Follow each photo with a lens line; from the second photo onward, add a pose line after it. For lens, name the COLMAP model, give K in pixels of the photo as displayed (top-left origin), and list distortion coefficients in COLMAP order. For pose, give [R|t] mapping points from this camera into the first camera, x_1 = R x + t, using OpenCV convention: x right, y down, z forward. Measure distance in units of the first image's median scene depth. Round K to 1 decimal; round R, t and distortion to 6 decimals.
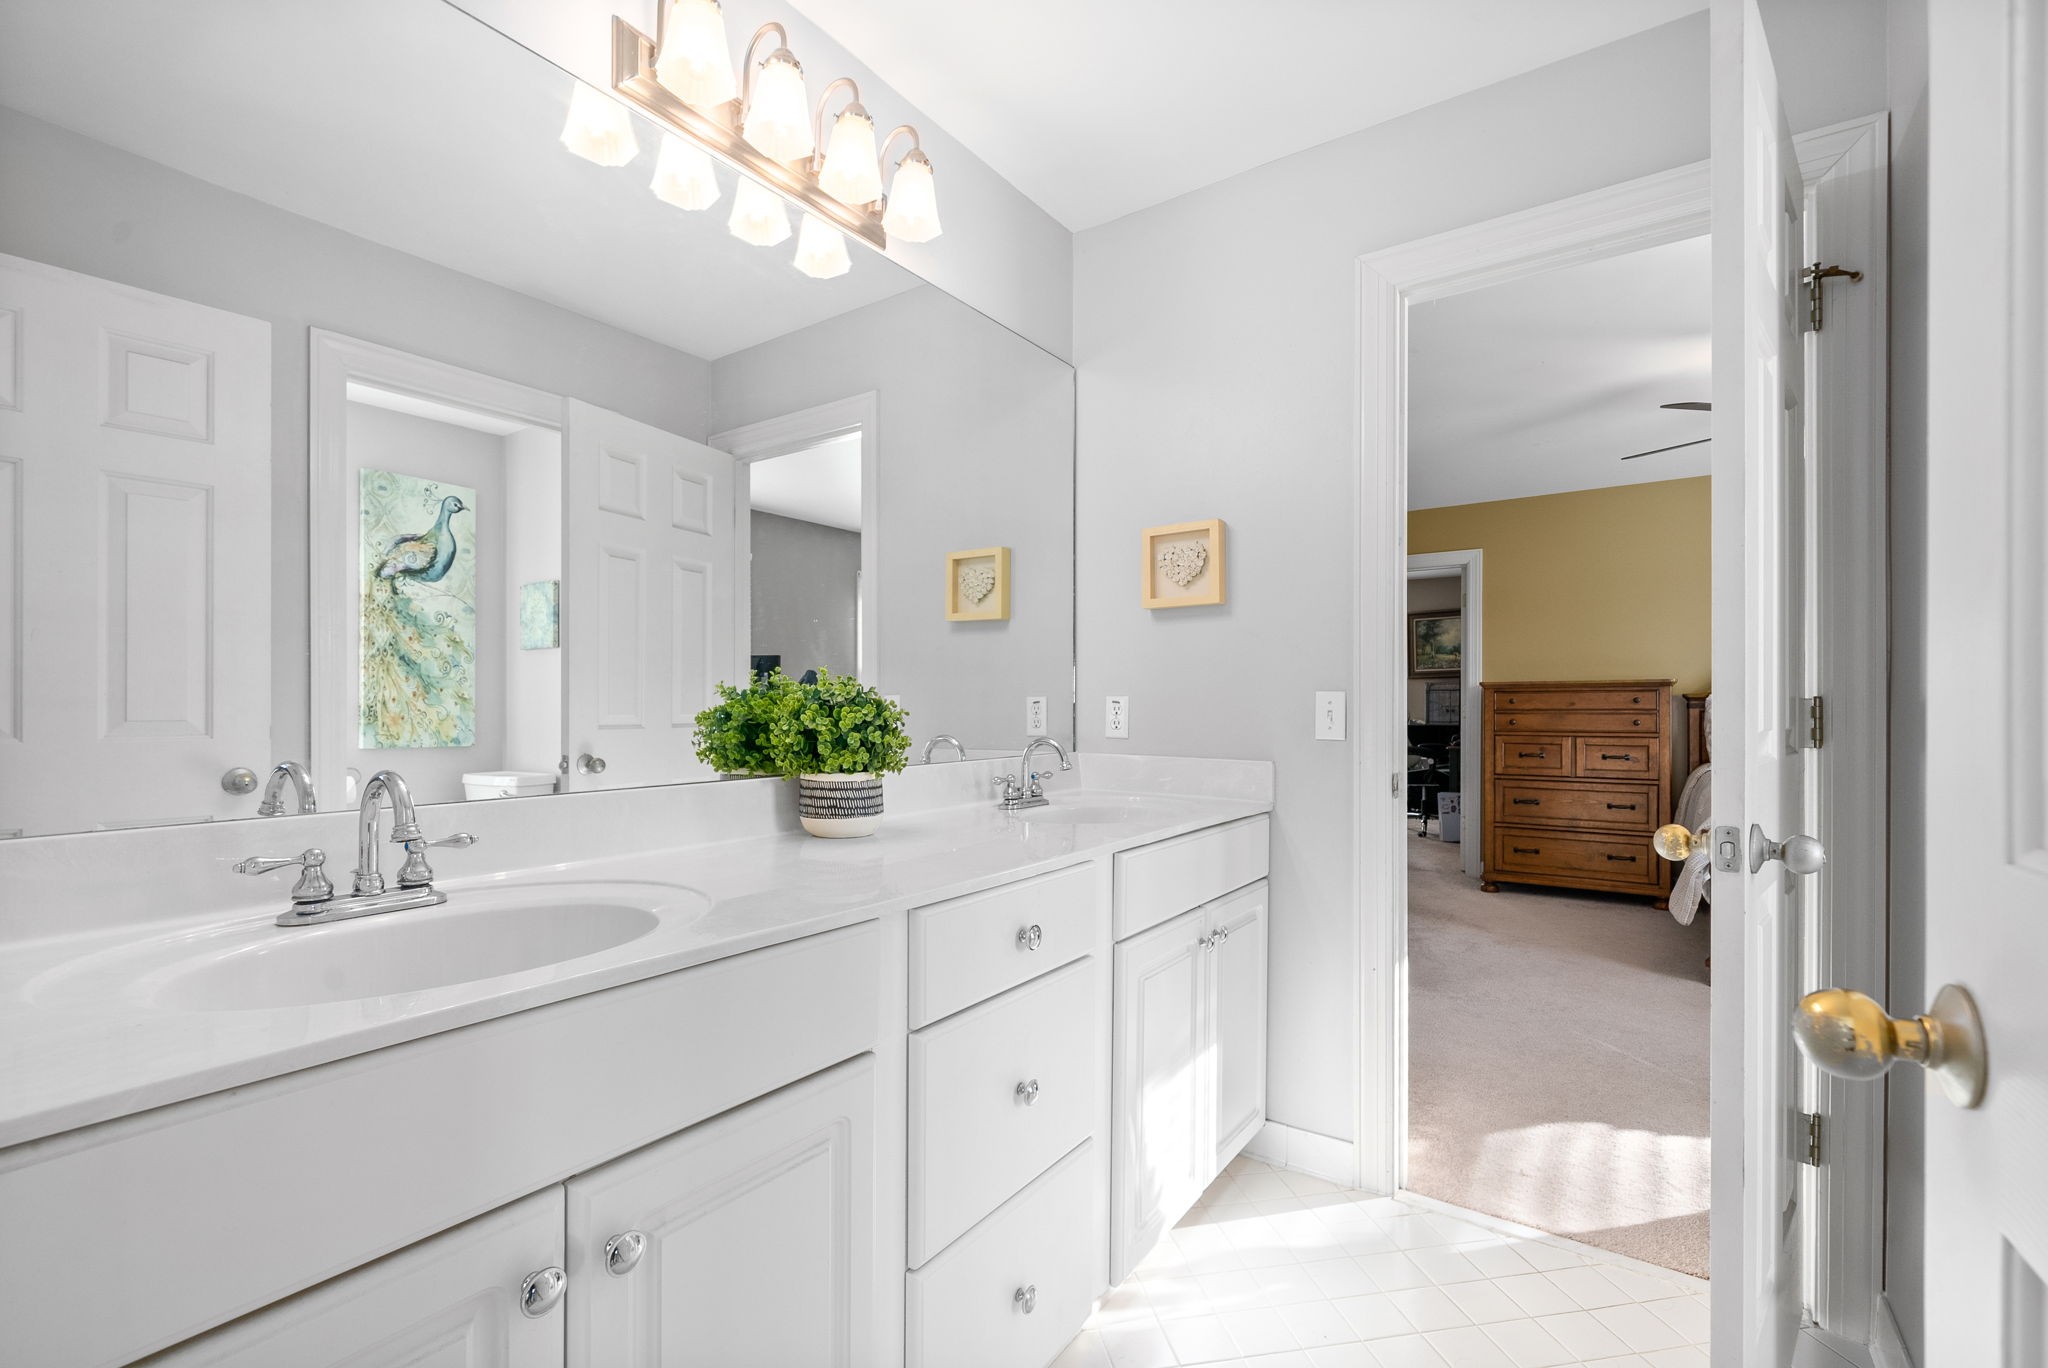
lens RADIAL K [[877.8, 0, 1033.7], [0, 877.8, 713.0], [0, 0, 1]] dist [-0.000555, -0.000057]
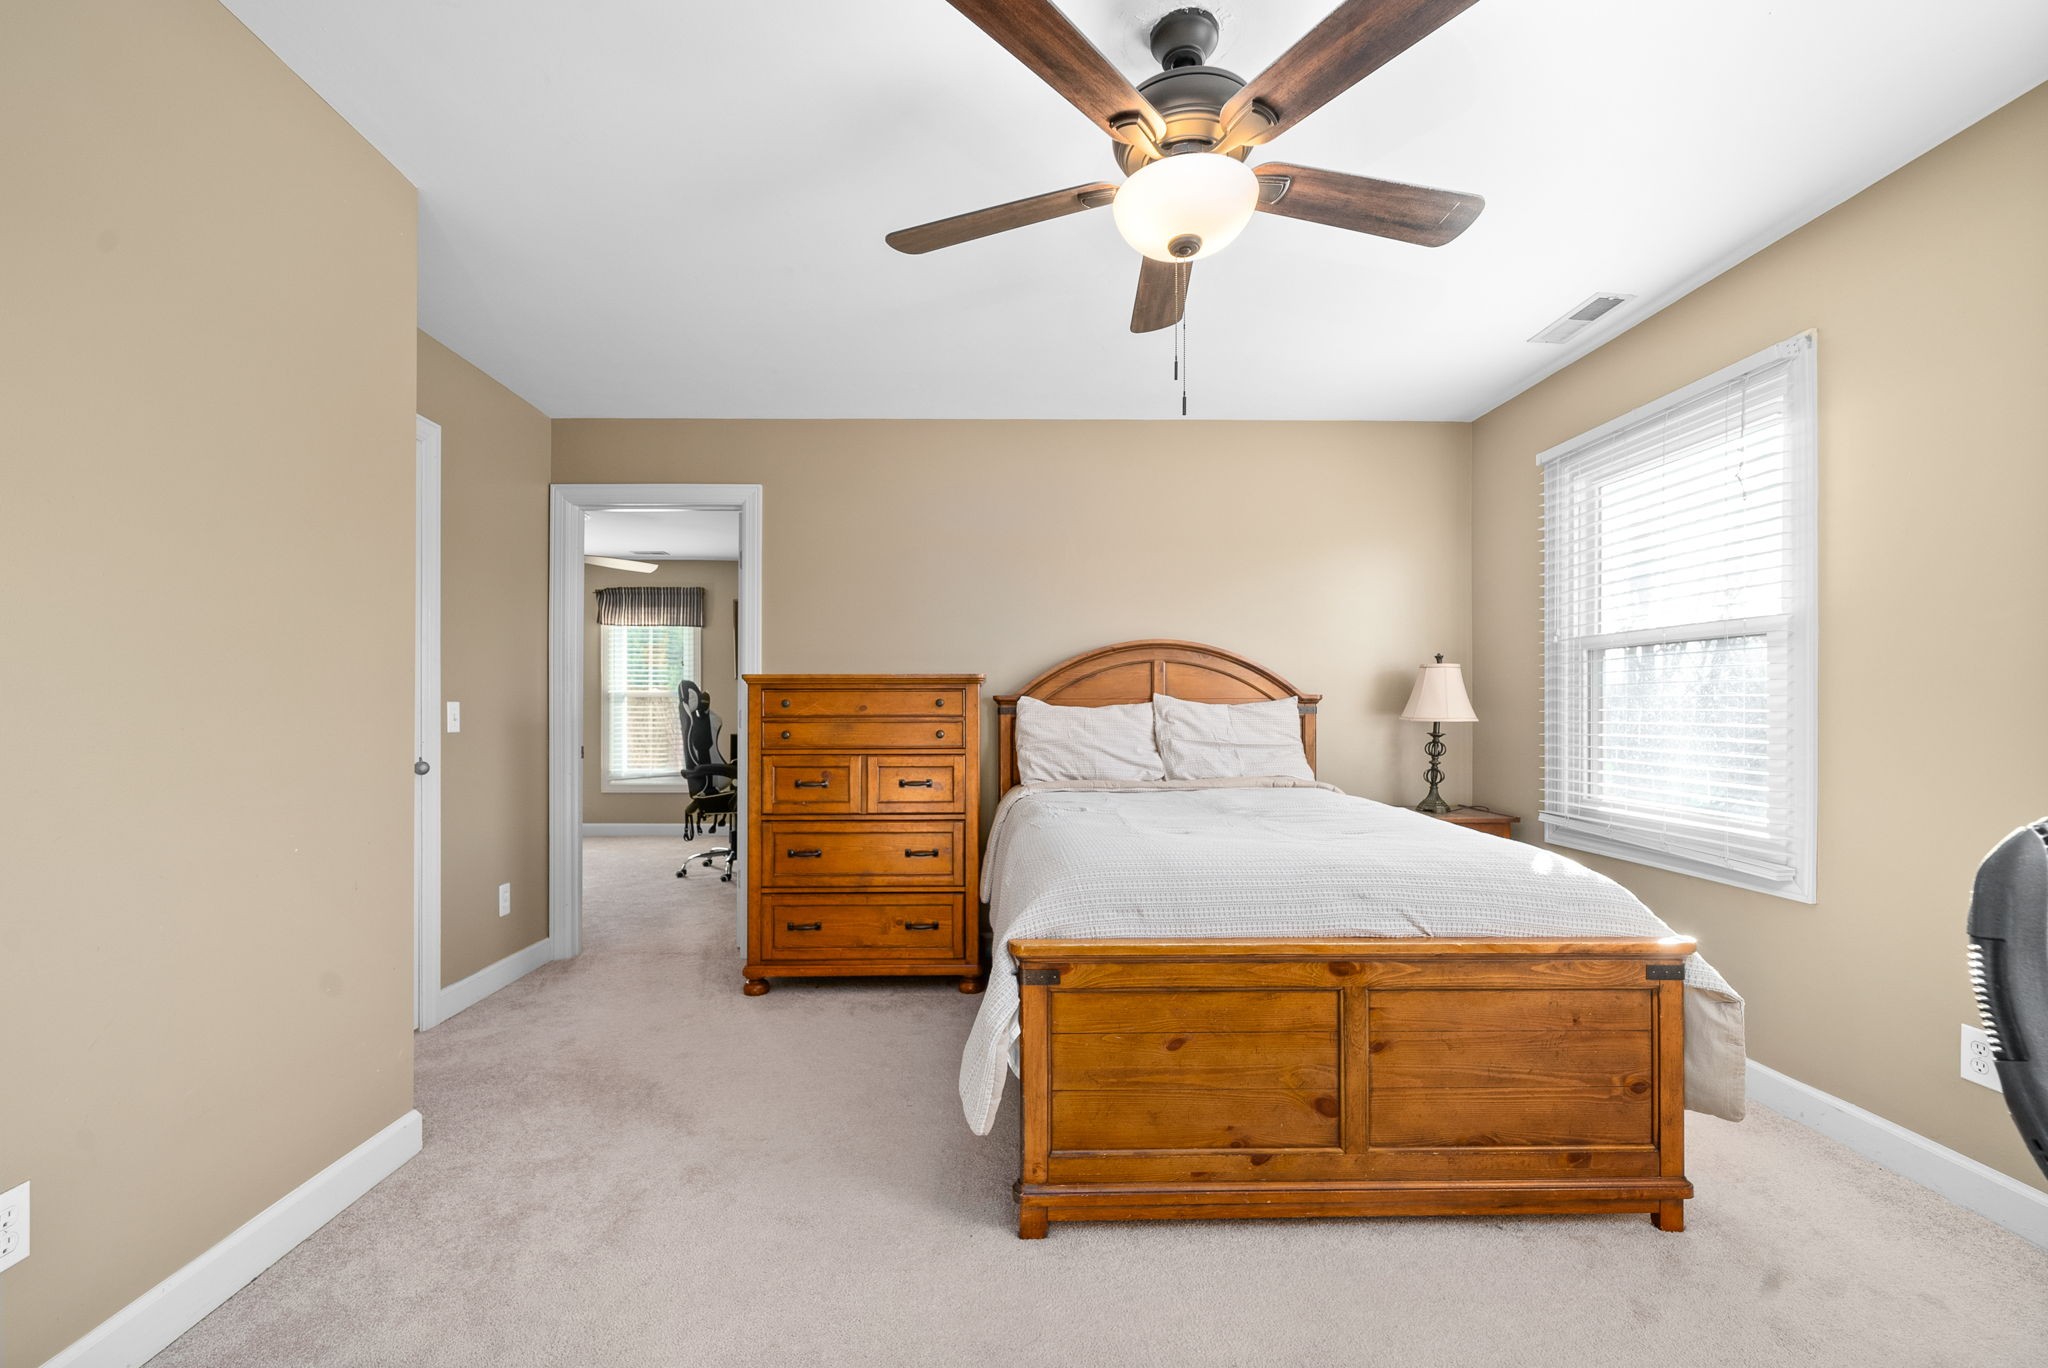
lens RADIAL K [[877.8, 0, 1024.2], [0, 877.8, 696.0], [0, 0, 1]] dist [-0.000555, -0.000057]
pose [[0.792429, 0.009984, 0.609883, 0.293312], [0.002896, 0.999793, -0.020130, -0.005453], [-0.609958, 0.017718, 0.792236, 0.375315]]
